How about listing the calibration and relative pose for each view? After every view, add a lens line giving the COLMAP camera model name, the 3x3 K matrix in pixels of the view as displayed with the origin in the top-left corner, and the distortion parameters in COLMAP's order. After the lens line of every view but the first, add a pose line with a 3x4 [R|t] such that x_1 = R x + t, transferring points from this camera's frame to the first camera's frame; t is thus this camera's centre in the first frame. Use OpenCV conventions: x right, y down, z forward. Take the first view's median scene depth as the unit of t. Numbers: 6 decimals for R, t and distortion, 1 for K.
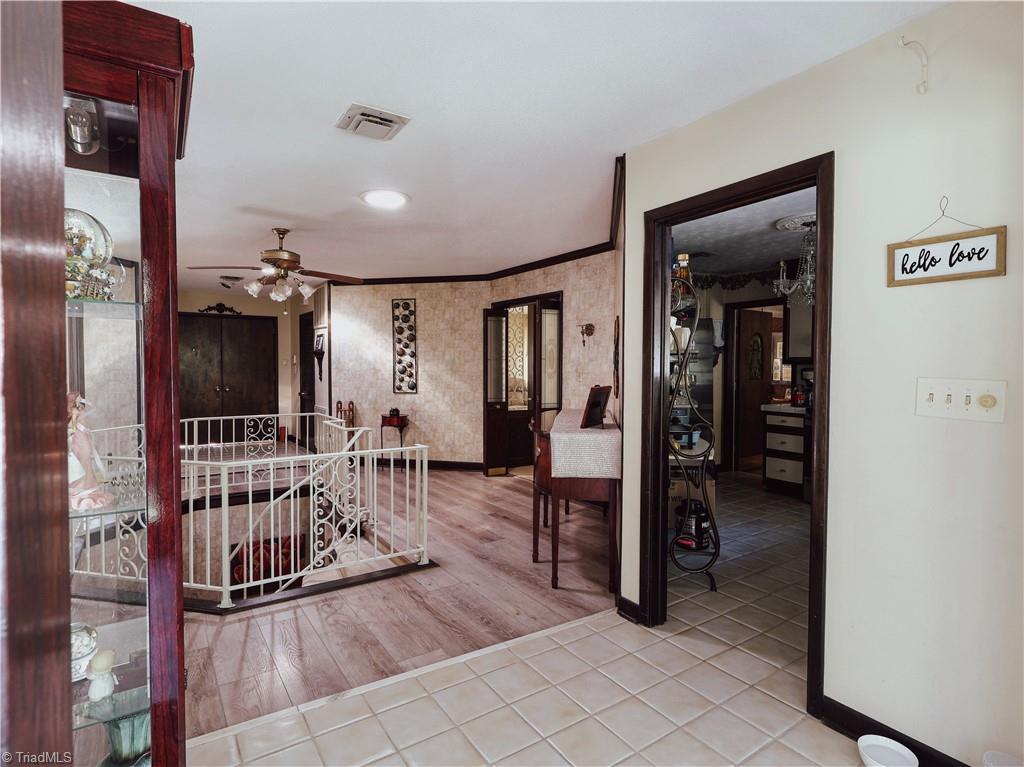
lens RADIAL K [[533.2, 0, 512.9], [0, 533.2, 382.7], [0, 0, 1]] dist [-0.002882, -0.001614]
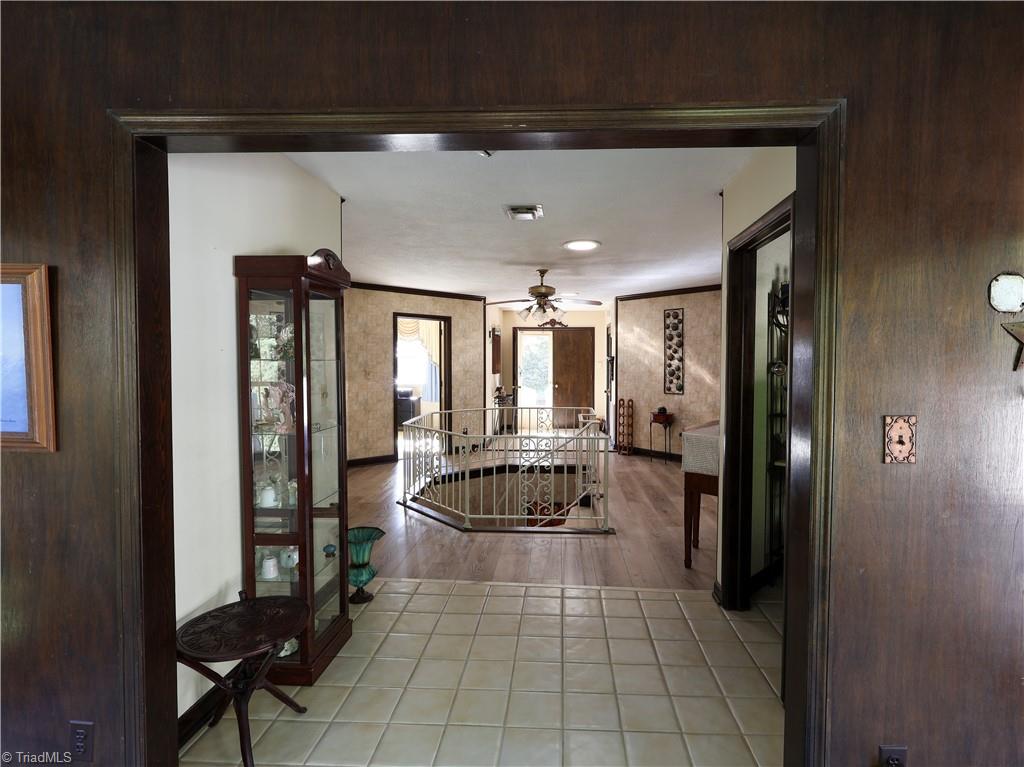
lens RADIAL K [[533.2, 0, 547.8], [0, 533.2, 383.5], [0, 0, 1]] dist [-0.002882, -0.001614]
pose [[0.806910, 0.021935, -0.590266, 0.242527], [-0.018891, 0.999757, 0.011327, -0.009510], [0.590372, 0.002011, 0.807129, -0.052425]]
